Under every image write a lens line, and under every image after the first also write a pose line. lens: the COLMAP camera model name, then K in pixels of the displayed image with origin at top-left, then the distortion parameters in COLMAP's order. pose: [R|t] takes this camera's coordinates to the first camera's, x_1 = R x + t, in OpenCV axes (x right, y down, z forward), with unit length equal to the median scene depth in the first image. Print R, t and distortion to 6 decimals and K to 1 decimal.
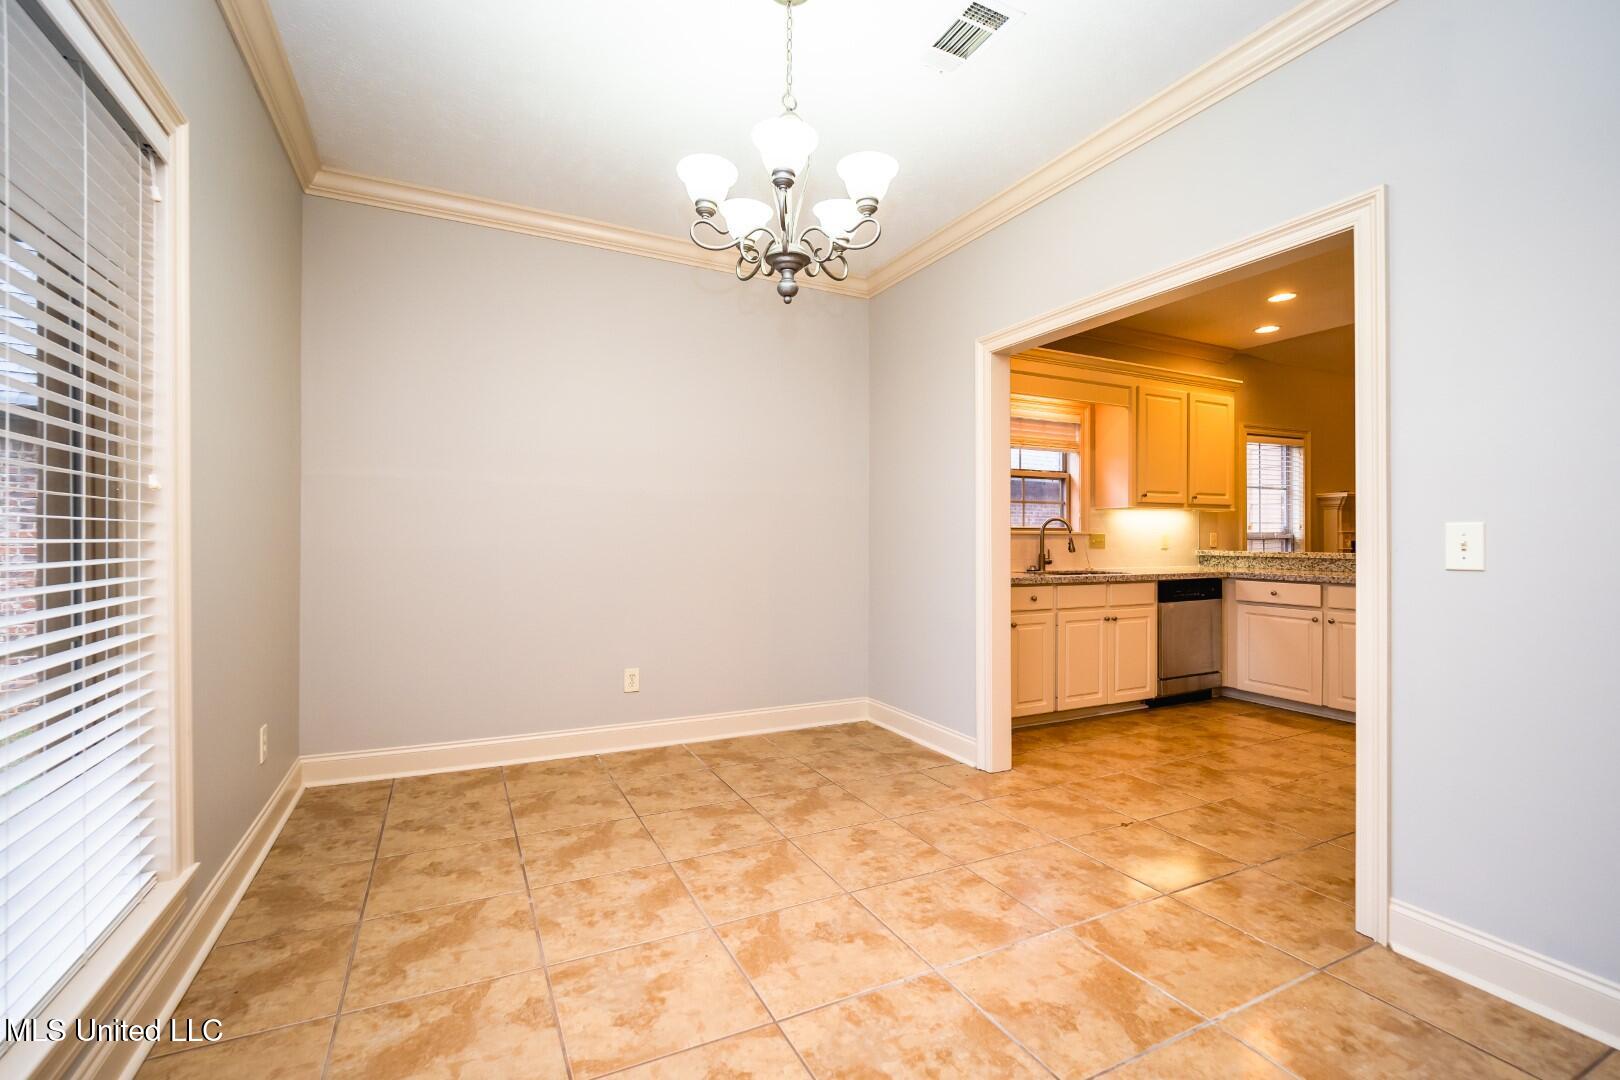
lens RADIAL K [[710.6, 0, 807.8], [0, 710.6, 539.4], [0, 0, 1]] dist [-0.014209, -0.000335]
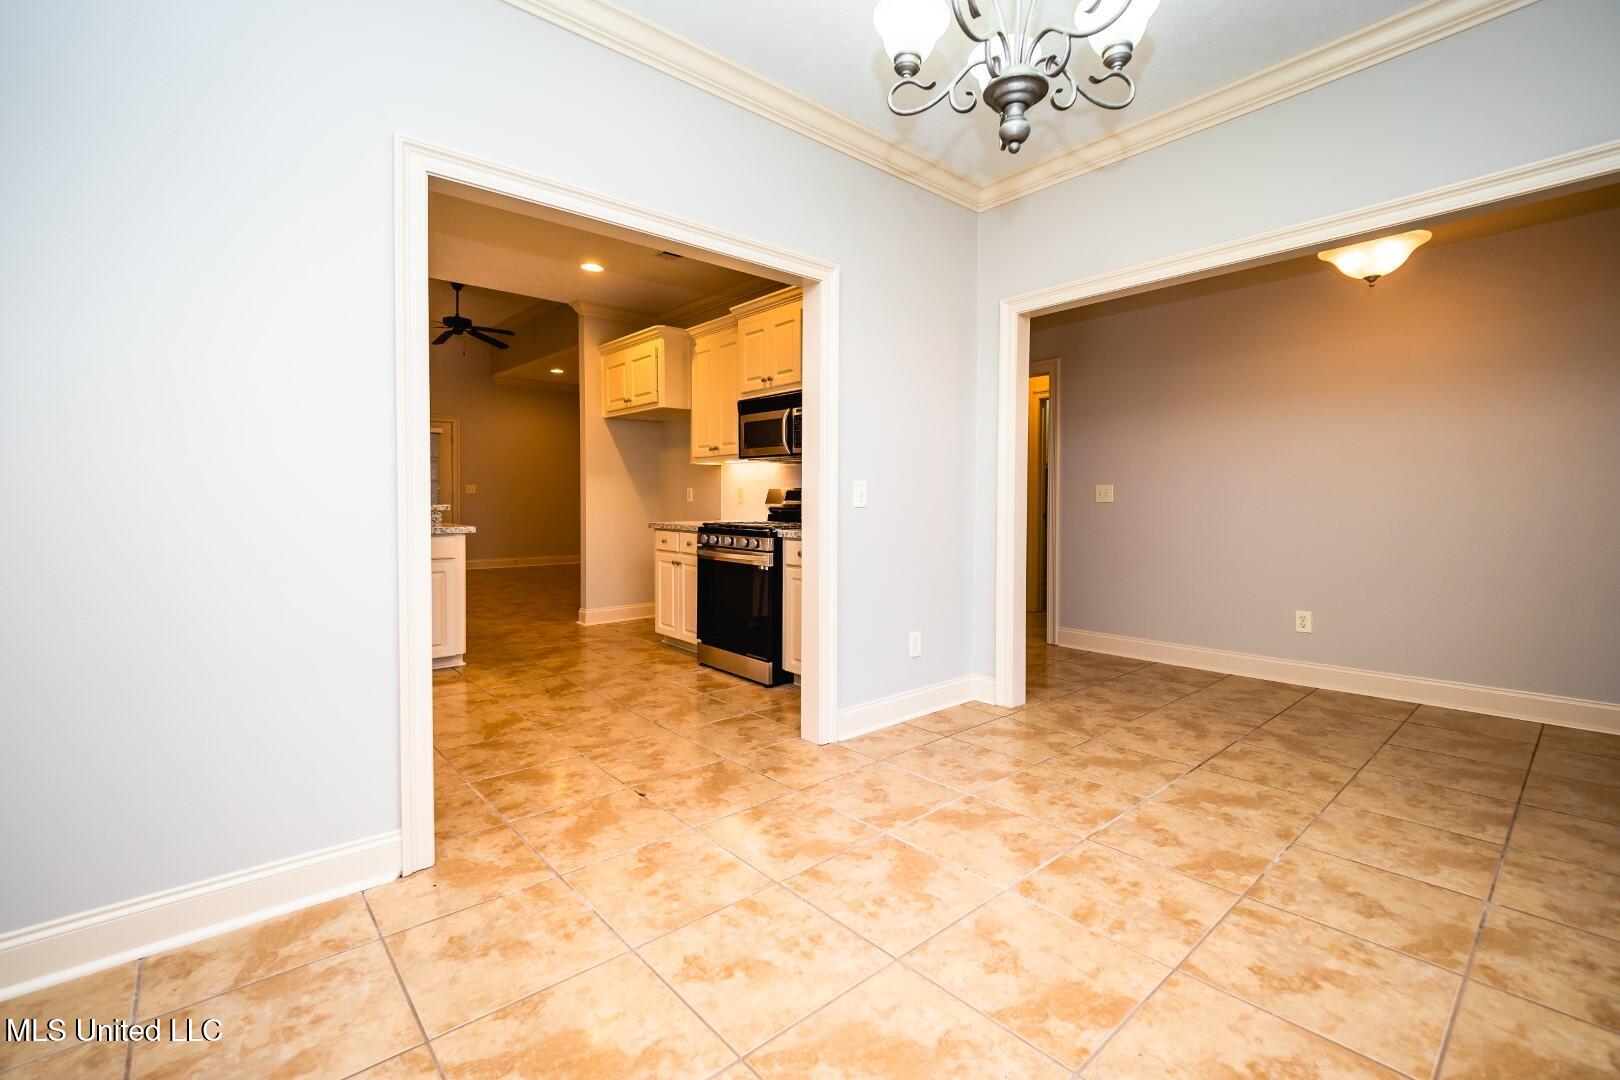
lens RADIAL K [[710.6, 0, 804.8], [0, 710.6, 495.2], [0, 0, 1]] dist [-0.014209, -0.000335]
pose [[-0.244303, -0.005201, 0.969685, -0.534785], [0.001670, 0.999982, 0.005784, 0.002032], [-0.969698, 0.003032, -0.244289, 1.062938]]
